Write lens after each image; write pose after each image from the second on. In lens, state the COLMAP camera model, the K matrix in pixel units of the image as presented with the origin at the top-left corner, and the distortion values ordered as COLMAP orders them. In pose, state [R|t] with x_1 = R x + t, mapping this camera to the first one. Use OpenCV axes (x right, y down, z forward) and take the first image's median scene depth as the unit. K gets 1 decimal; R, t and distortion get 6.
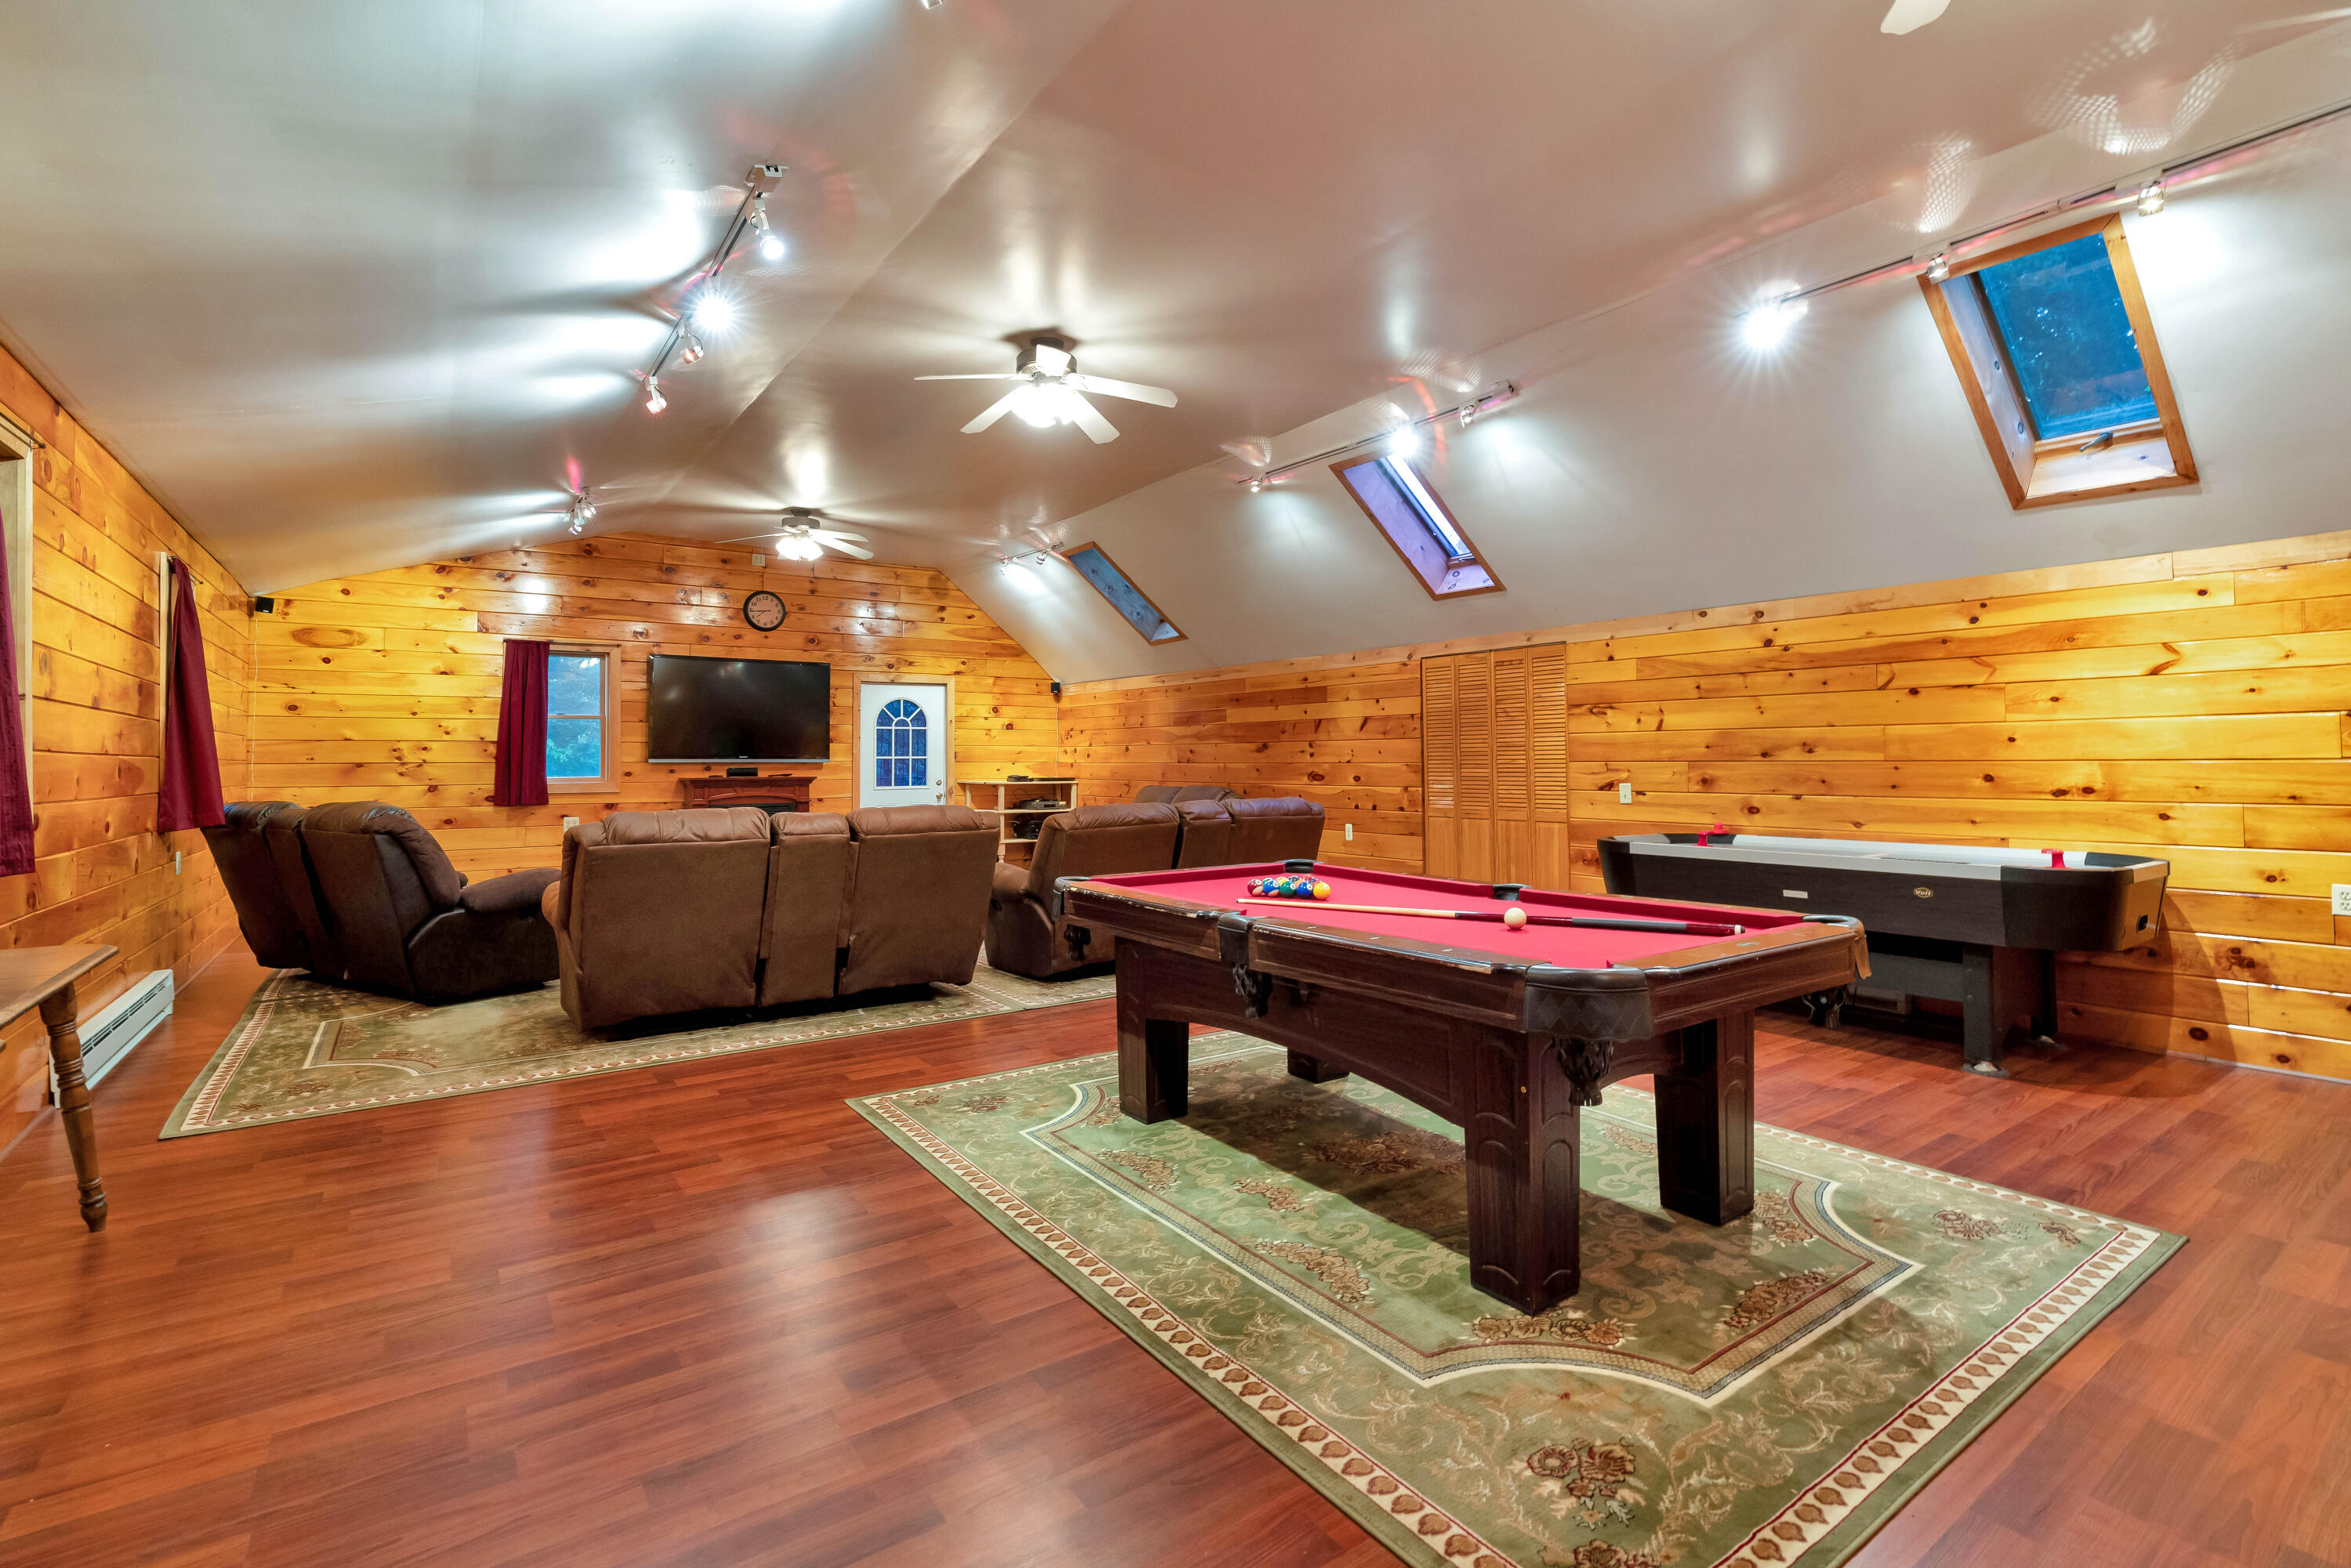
lens RADIAL K [[1068.9, 0, 1185.1], [0, 1068.9, 761.7], [0, 0, 1]] dist [-0.008124, 0.004762]
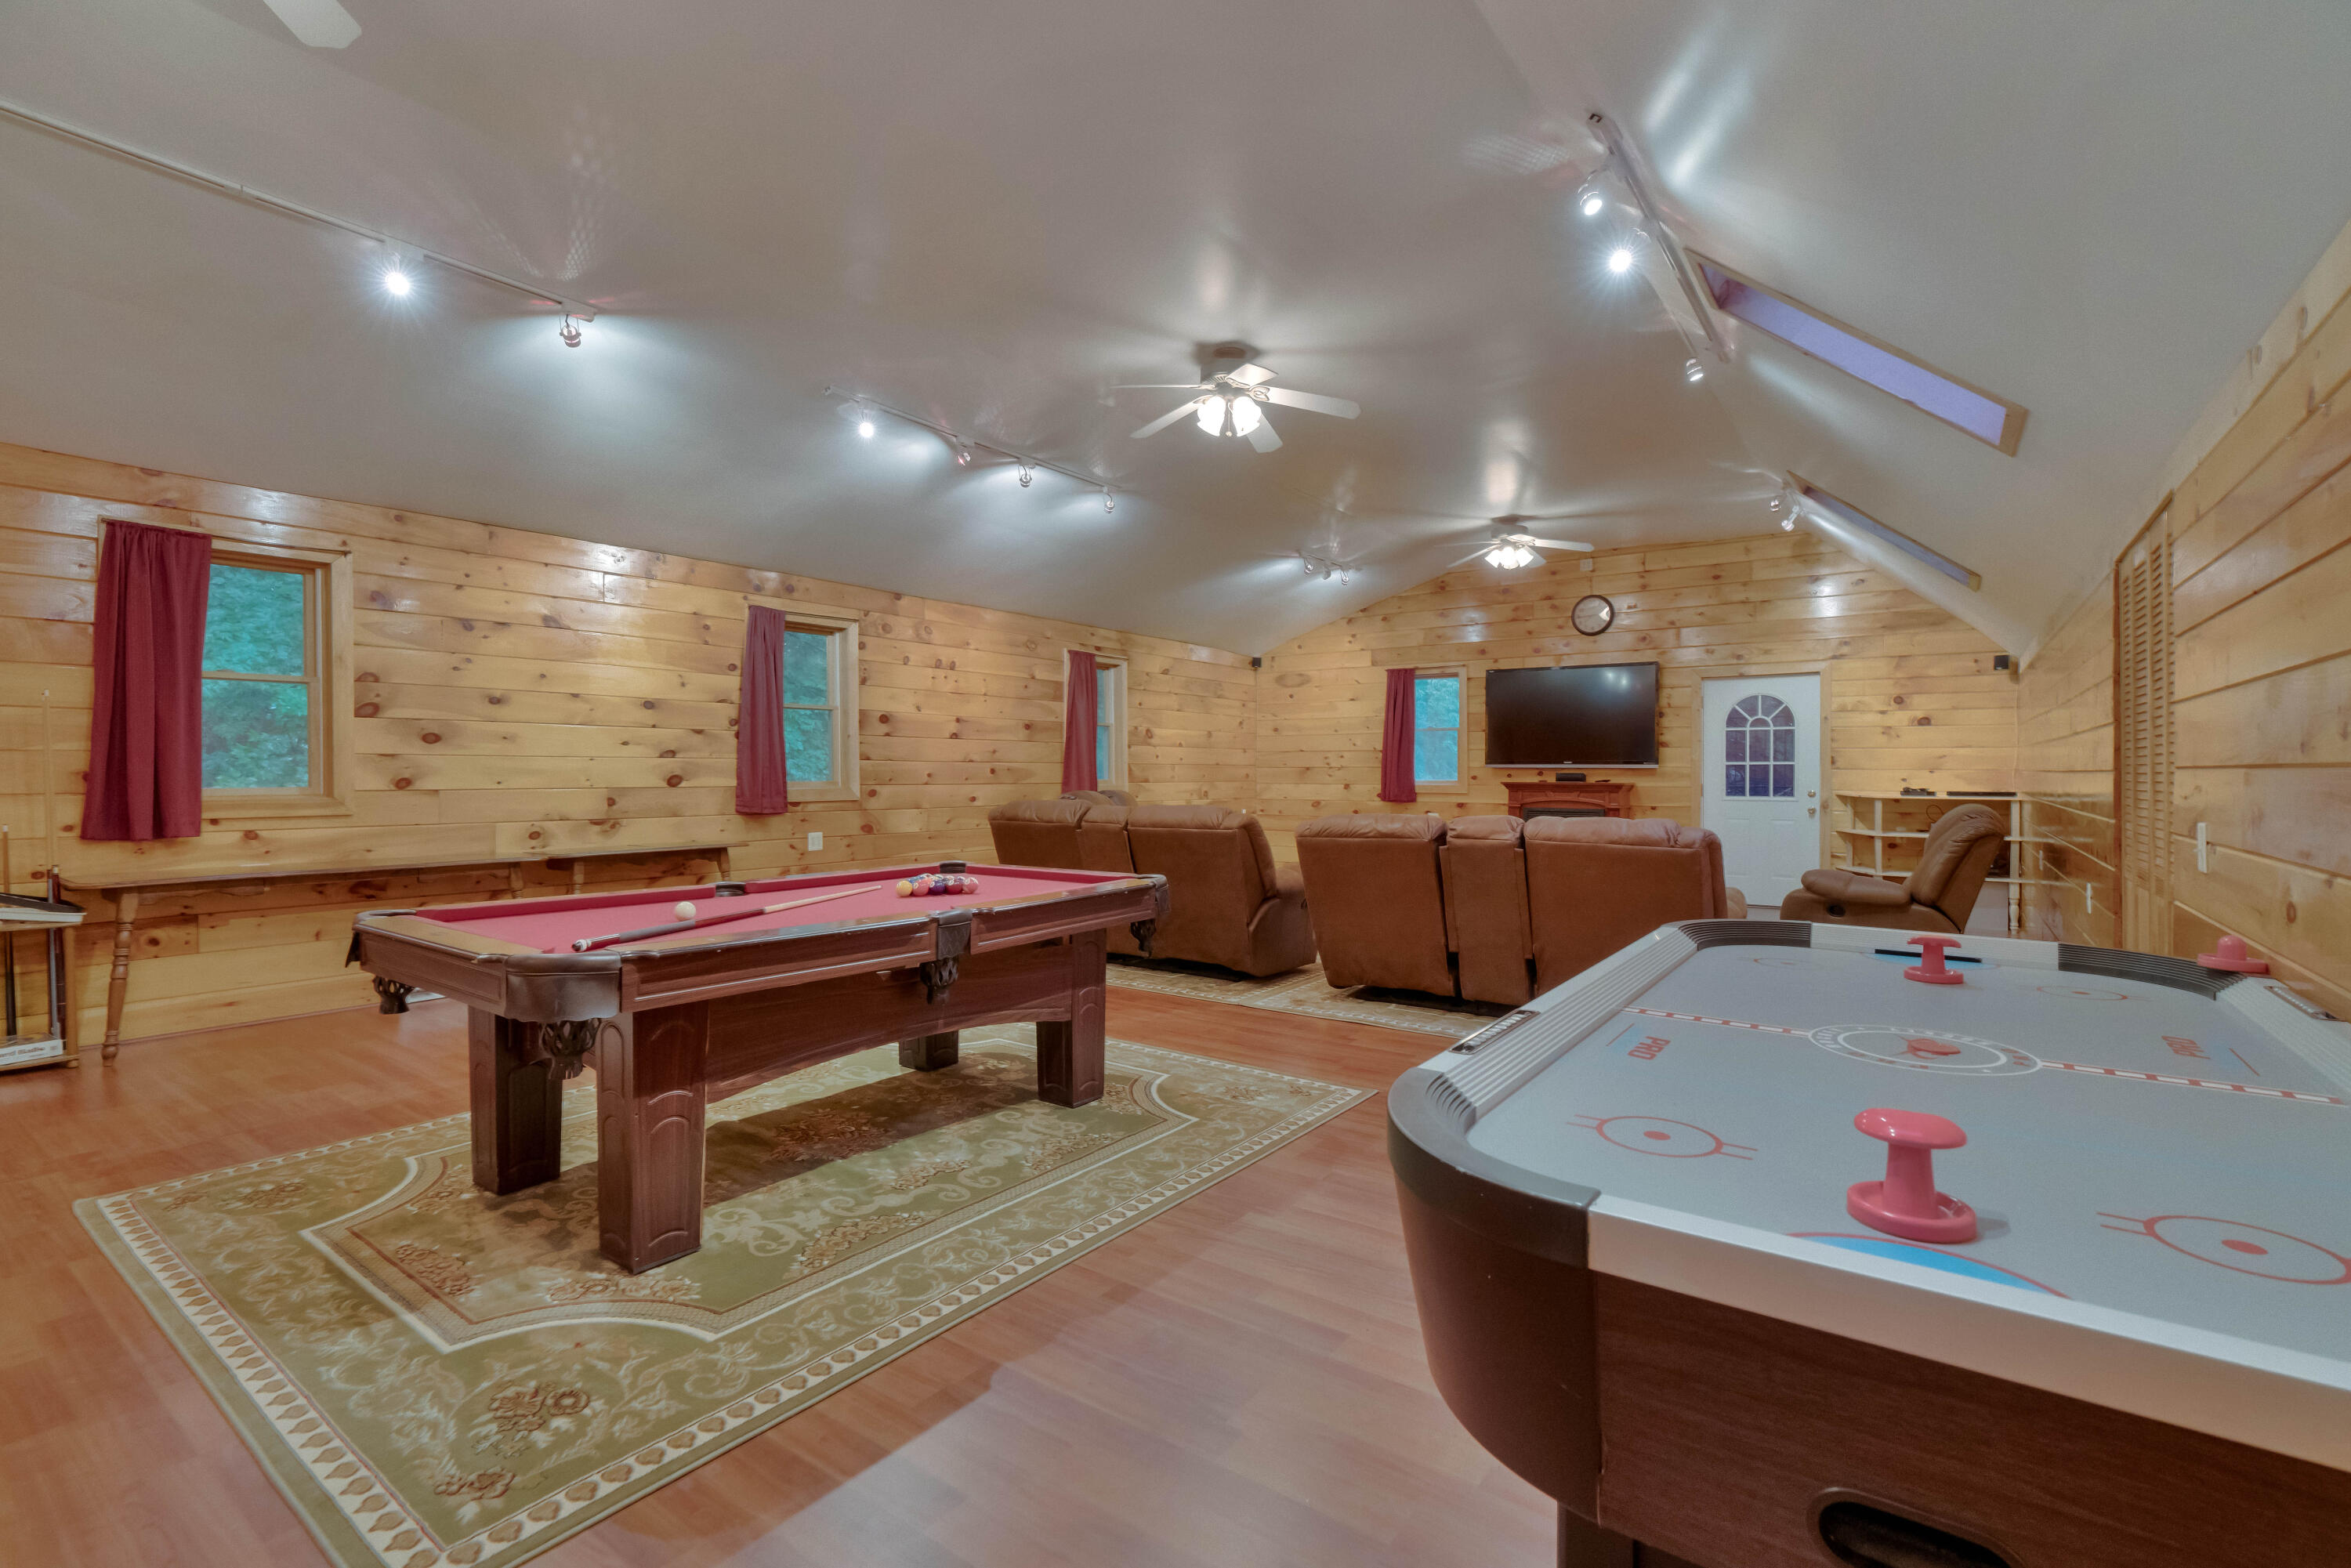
lens RADIAL K [[1068.9, 0, 1190.0], [0, 1068.9, 780.8], [0, 0, 1]] dist [-0.008124, 0.004762]
pose [[0.320295, 0.014740, -0.947203, 0.525234], [-0.004267, 0.999891, 0.014118, -0.000109], [0.947308, -0.000480, 0.320323, 0.401998]]
